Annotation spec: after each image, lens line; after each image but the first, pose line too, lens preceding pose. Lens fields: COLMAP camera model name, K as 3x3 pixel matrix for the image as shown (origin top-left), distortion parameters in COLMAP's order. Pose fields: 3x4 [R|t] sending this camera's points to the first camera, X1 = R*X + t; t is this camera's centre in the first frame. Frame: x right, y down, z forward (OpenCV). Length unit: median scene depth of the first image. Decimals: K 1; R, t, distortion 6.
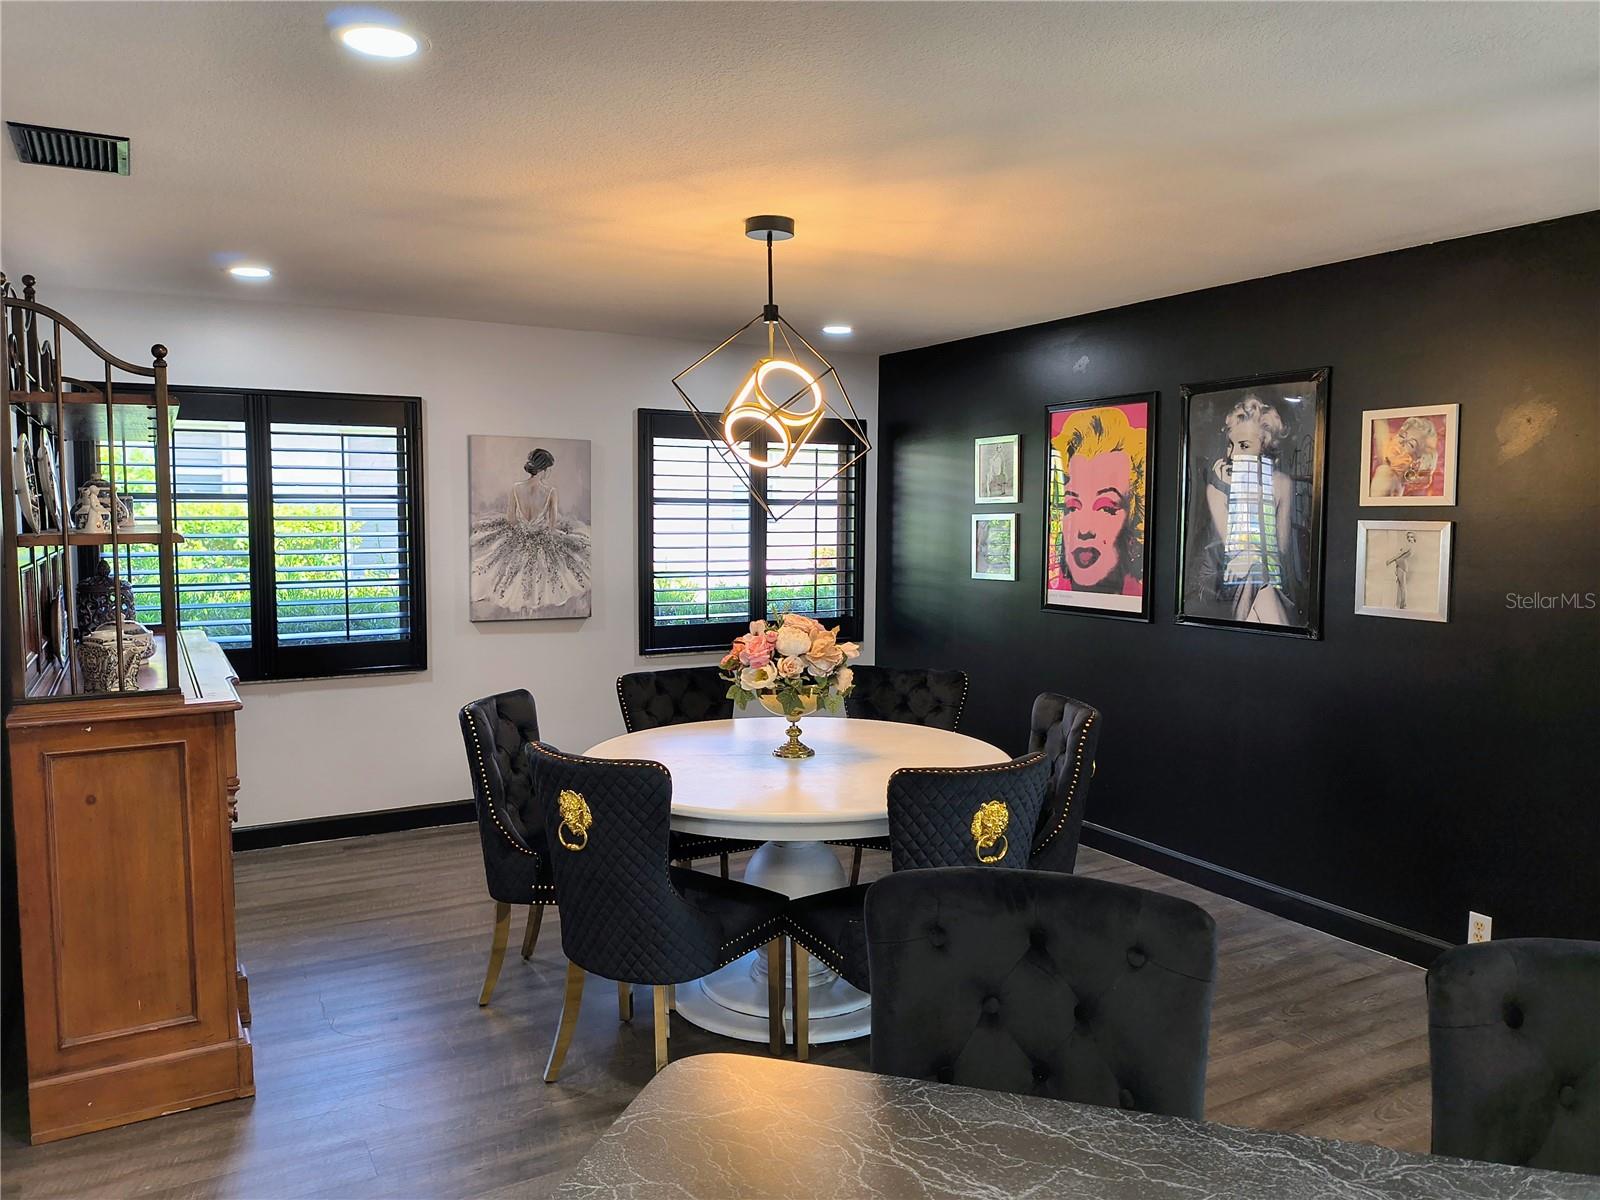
lens RADIAL K [[1115.6, 0, 774.0], [0, 1115.6, 601.1], [0, 0, 1]] dist [0.003920, -0.034615]
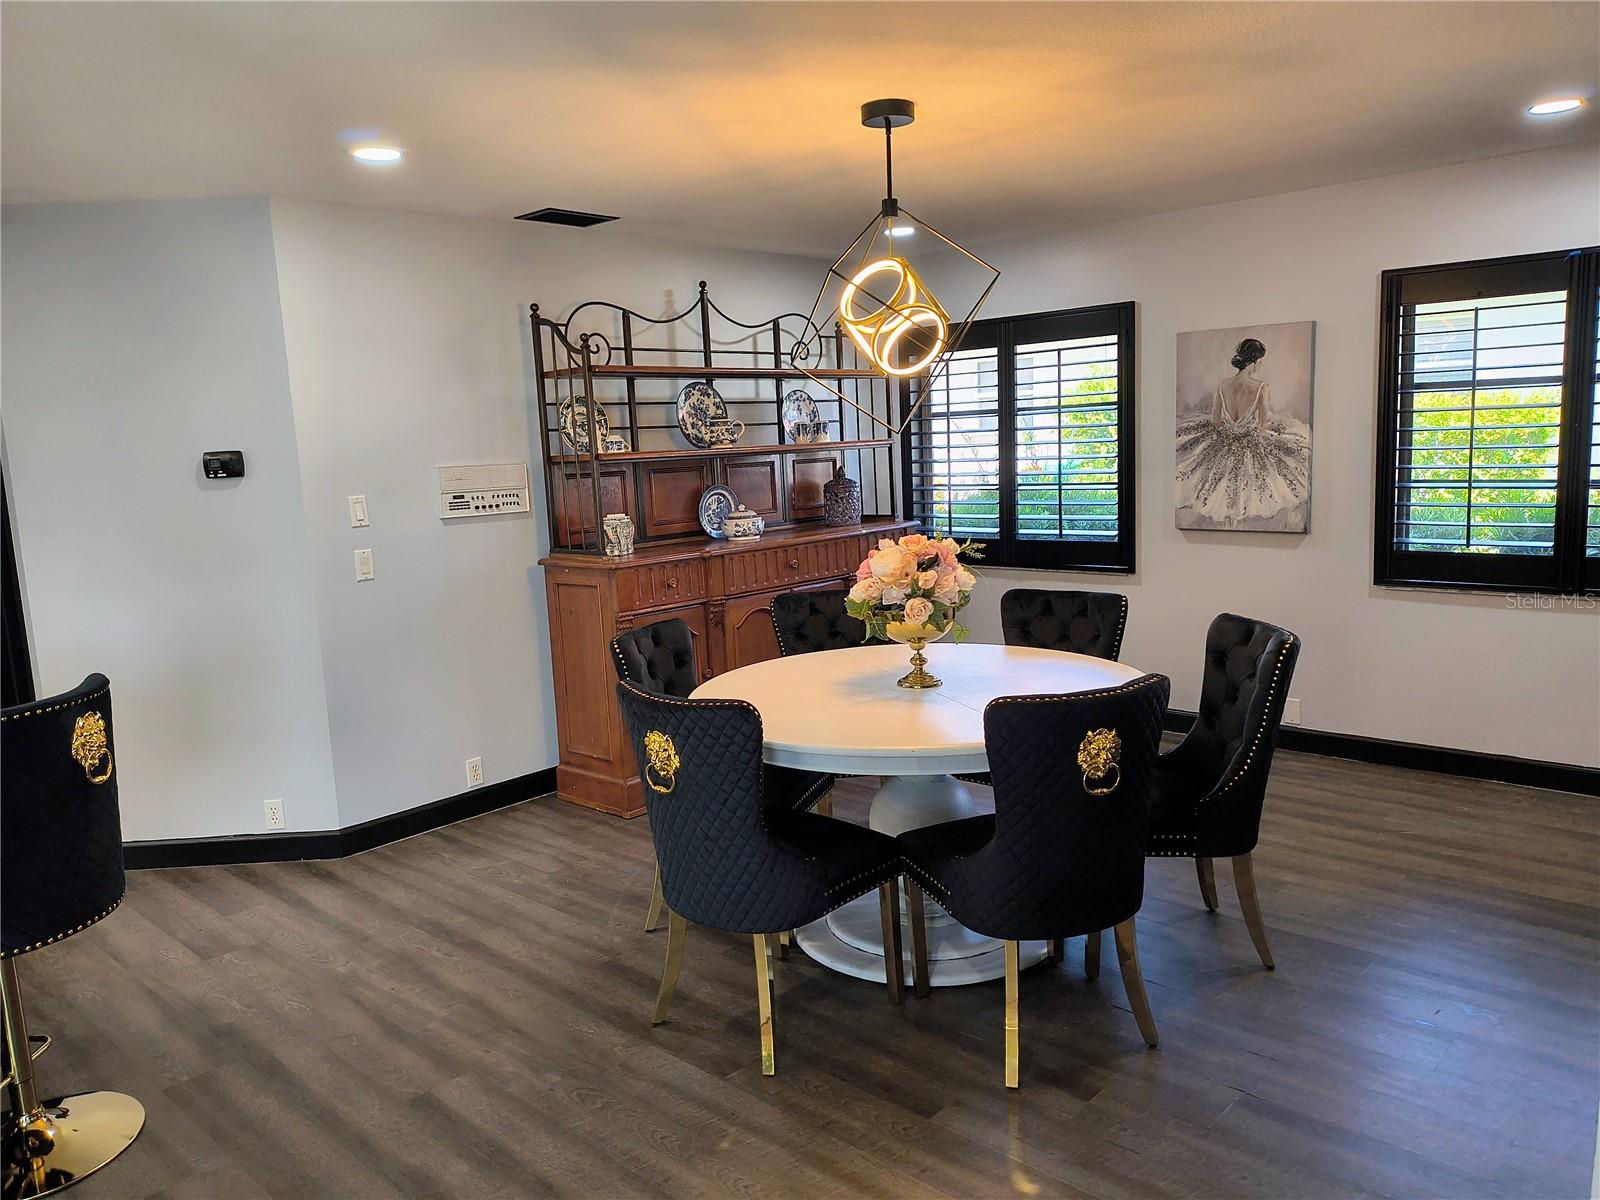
lens RADIAL K [[1115.6, 0, 774.0], [0, 1115.6, 601.1], [0, 0, 1]] dist [0.003920, -0.034615]
pose [[0.294030, 0.122273, -0.947943, 0.560188], [-0.023655, 0.992411, 0.120671, -0.028531], [0.955504, -0.013058, 0.294690, 0.387263]]
